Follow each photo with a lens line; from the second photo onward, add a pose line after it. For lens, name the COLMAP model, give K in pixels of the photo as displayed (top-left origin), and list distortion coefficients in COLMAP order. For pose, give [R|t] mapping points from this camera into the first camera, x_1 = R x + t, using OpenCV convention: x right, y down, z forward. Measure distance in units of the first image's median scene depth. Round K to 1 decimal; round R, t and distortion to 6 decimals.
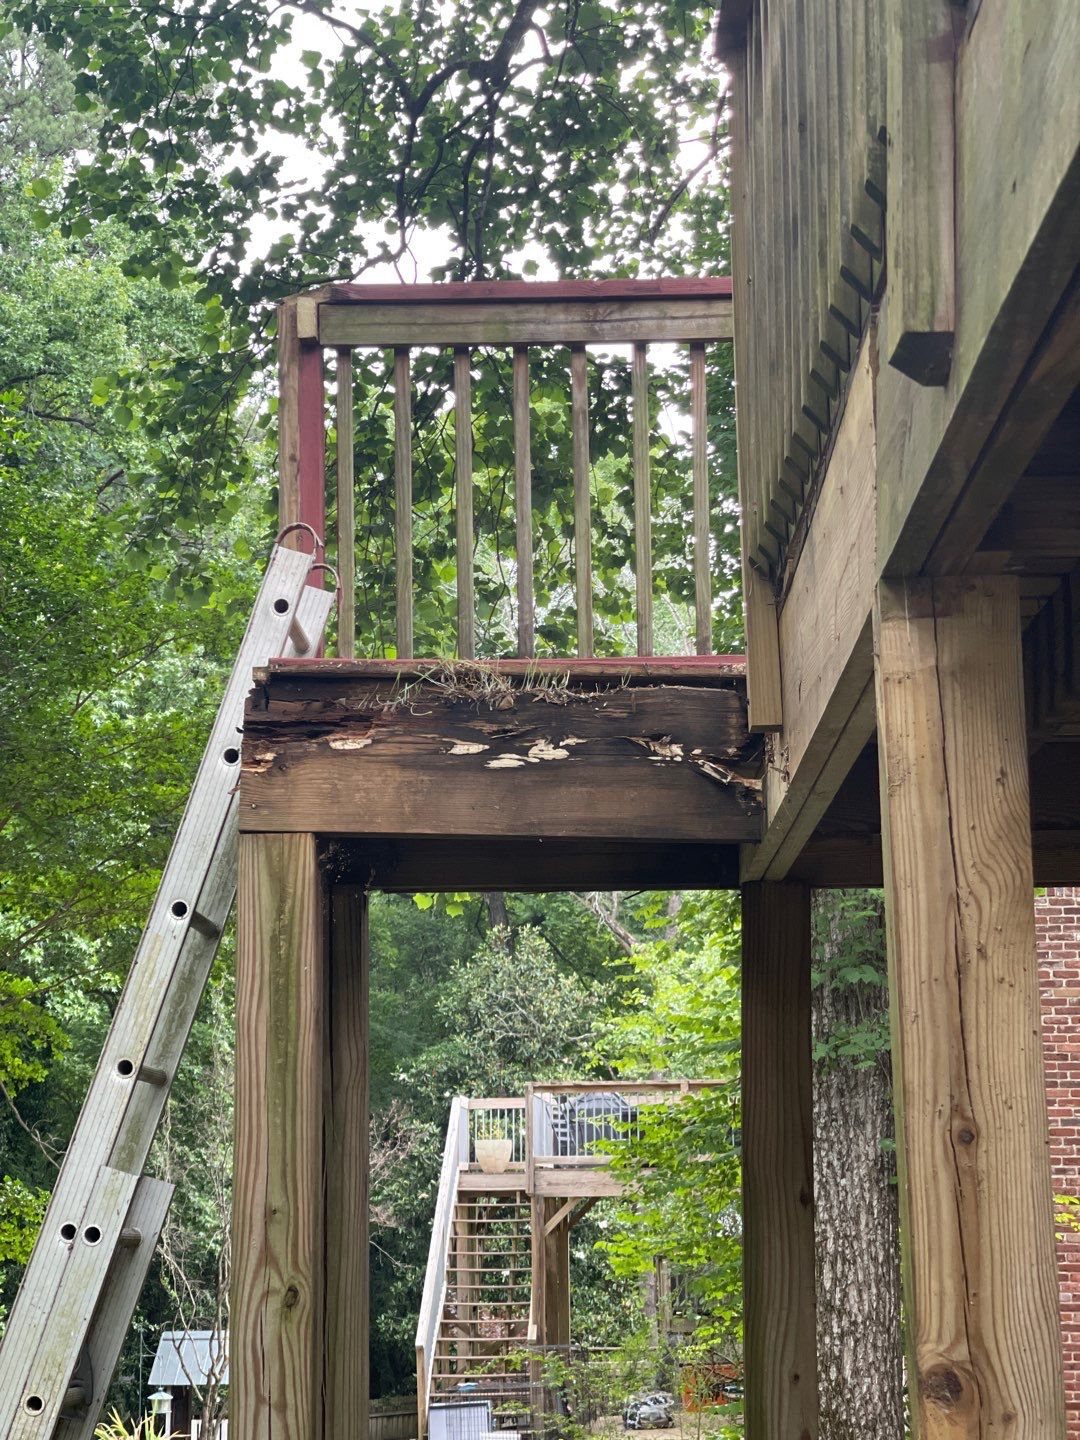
lens RADIAL K [[2650.8, 0, 534.2], [0, 2650.8, 717.8], [0, 0, 1]] dist [0.254467, -0.014739]
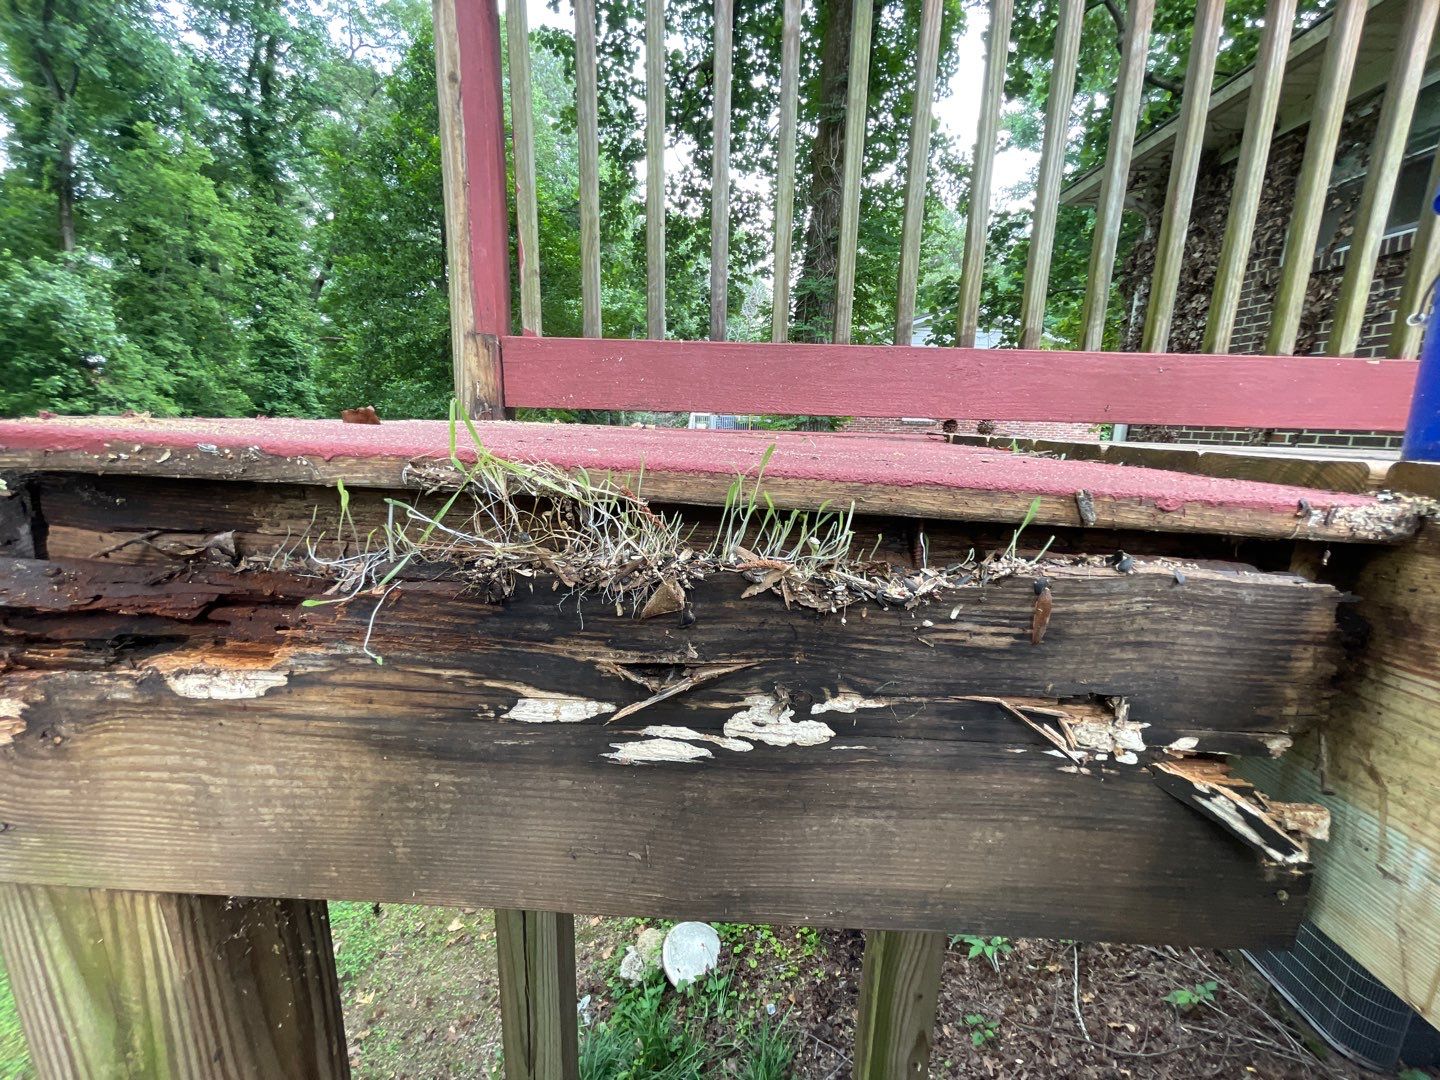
lens RADIAL K [[586.4, 0, 722.8], [0, 586.4, 540.2], [0, 0, 1]] dist [-0.000239, -0.001027]
pose [[0.999005, 0.035004, 0.027620, -0.001900], [-0.042735, 0.928392, 0.369136, -0.014238], [-0.012721, -0.369949, 0.928965, 0.330051]]
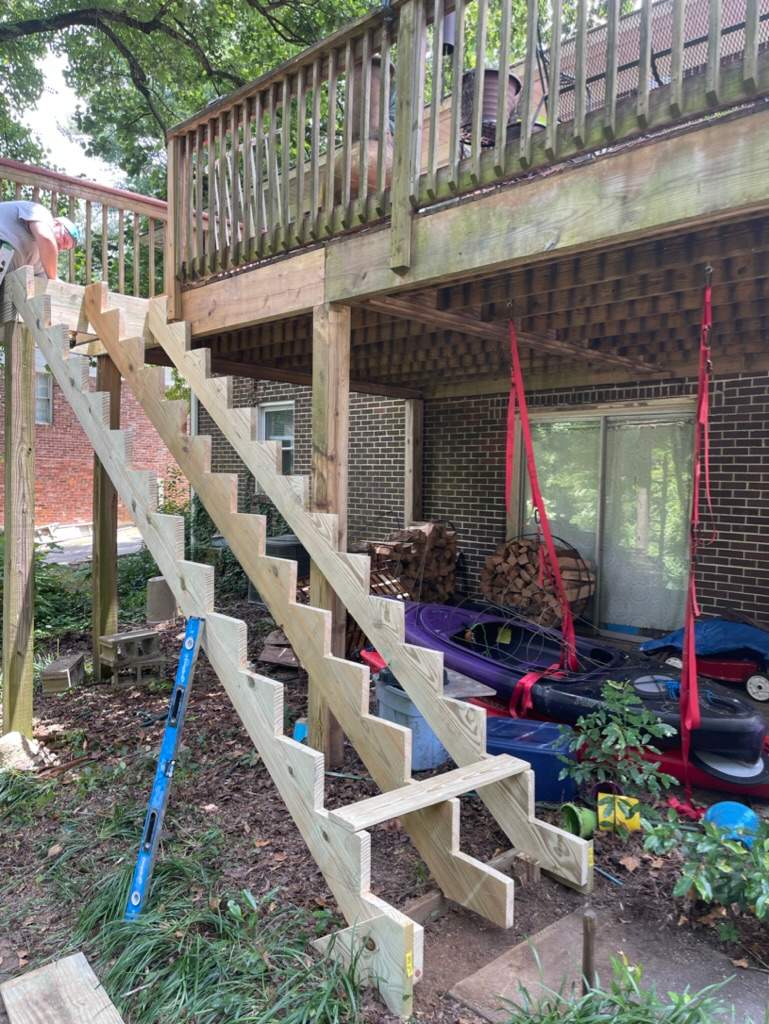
lens RADIAL K [[775.5, 0, 384.5], [0, 775.5, 512.0], [0, 0, 1]] dist [0.068497, -0.069460]
pose [[0.707868, 0.003035, 0.706338, -0.172804], [-0.157255, 0.975571, 0.153404, 0.018879], [-0.688617, -0.219665, 0.691052, -0.034802]]
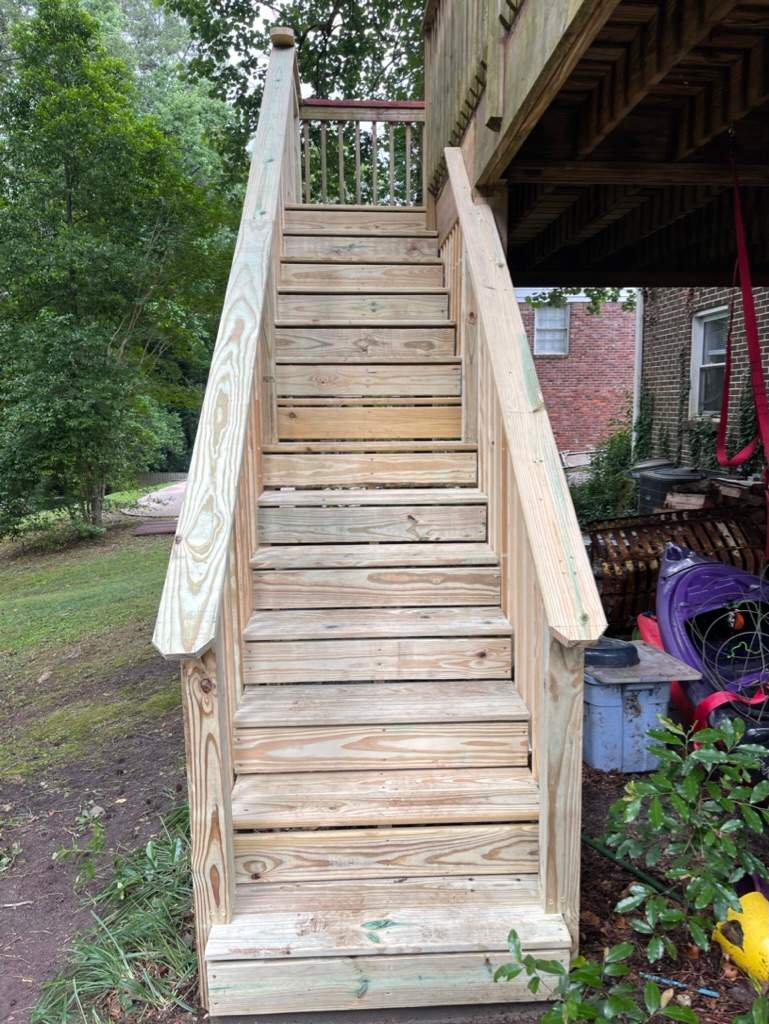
lens RADIAL K [[775.0, 0, 392.3], [0, 775.0, 516.2], [0, 0, 1]] dist [0.050598, -0.067134]
pose [[0.996770, -0.006529, 0.080042, -0.019386], [-0.019095, 0.948837, 0.315189, 0.010861], [-0.078005, -0.315699, 0.945648, -0.055636]]
